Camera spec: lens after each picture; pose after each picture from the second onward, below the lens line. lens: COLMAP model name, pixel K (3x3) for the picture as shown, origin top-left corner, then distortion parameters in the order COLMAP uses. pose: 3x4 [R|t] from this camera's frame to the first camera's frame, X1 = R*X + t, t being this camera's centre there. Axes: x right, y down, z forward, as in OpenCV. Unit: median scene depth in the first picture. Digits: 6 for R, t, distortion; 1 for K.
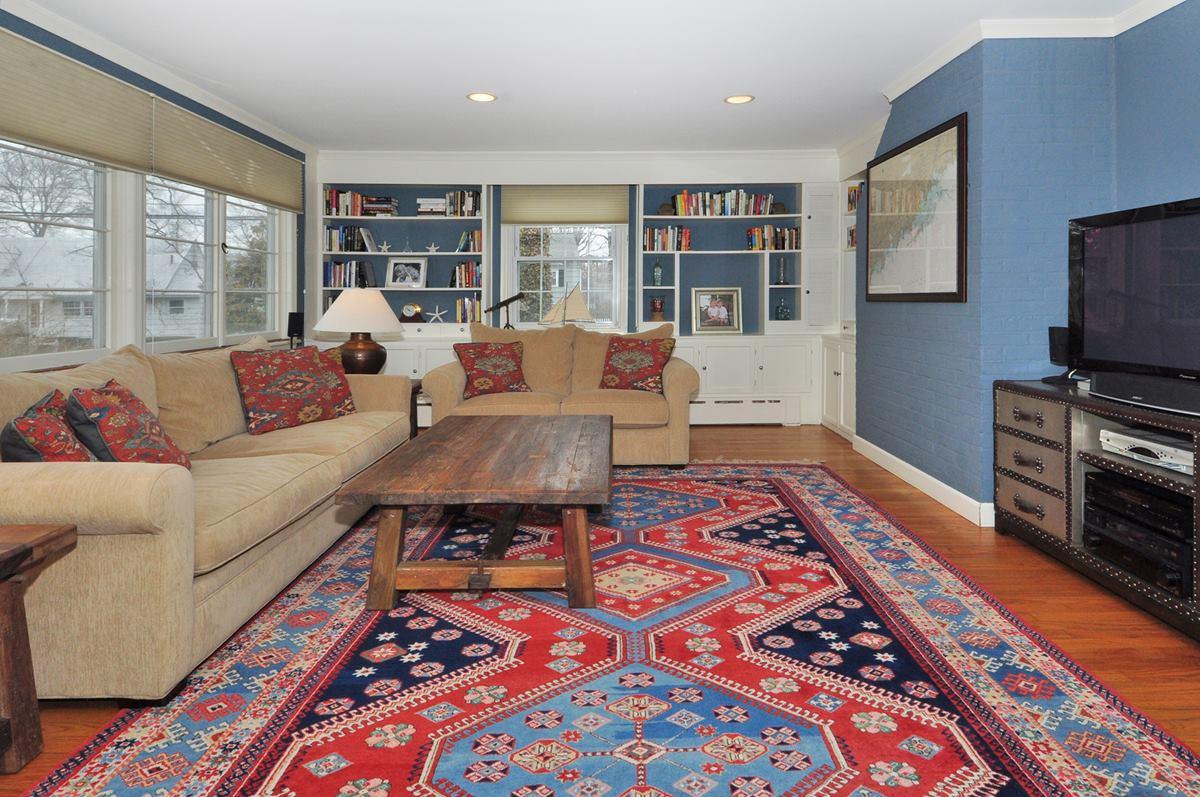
lens RADIAL K [[604.4, 0, 562.5], [0, 604.4, 358.1], [0, 0, 1]] dist [0.037282, -0.019699]
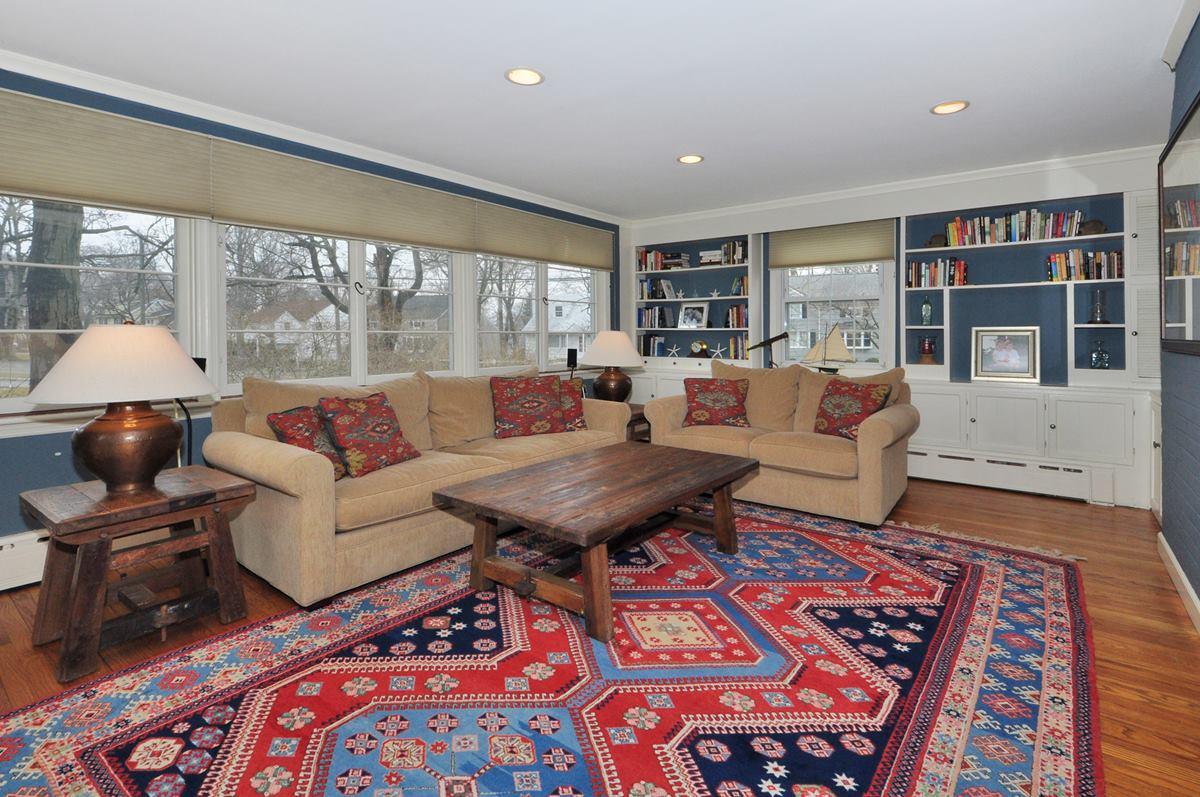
lens RADIAL K [[516.3, 0, 651.0], [0, 516.3, 380.9], [0, 0, 1]] dist [0.033409, -0.020052]
pose [[0.839116, 0.053481, -0.541318, 0.253237], [-0.056701, 0.998333, 0.010740, -0.022116], [0.540990, 0.021681, 0.840750, 0.125996]]
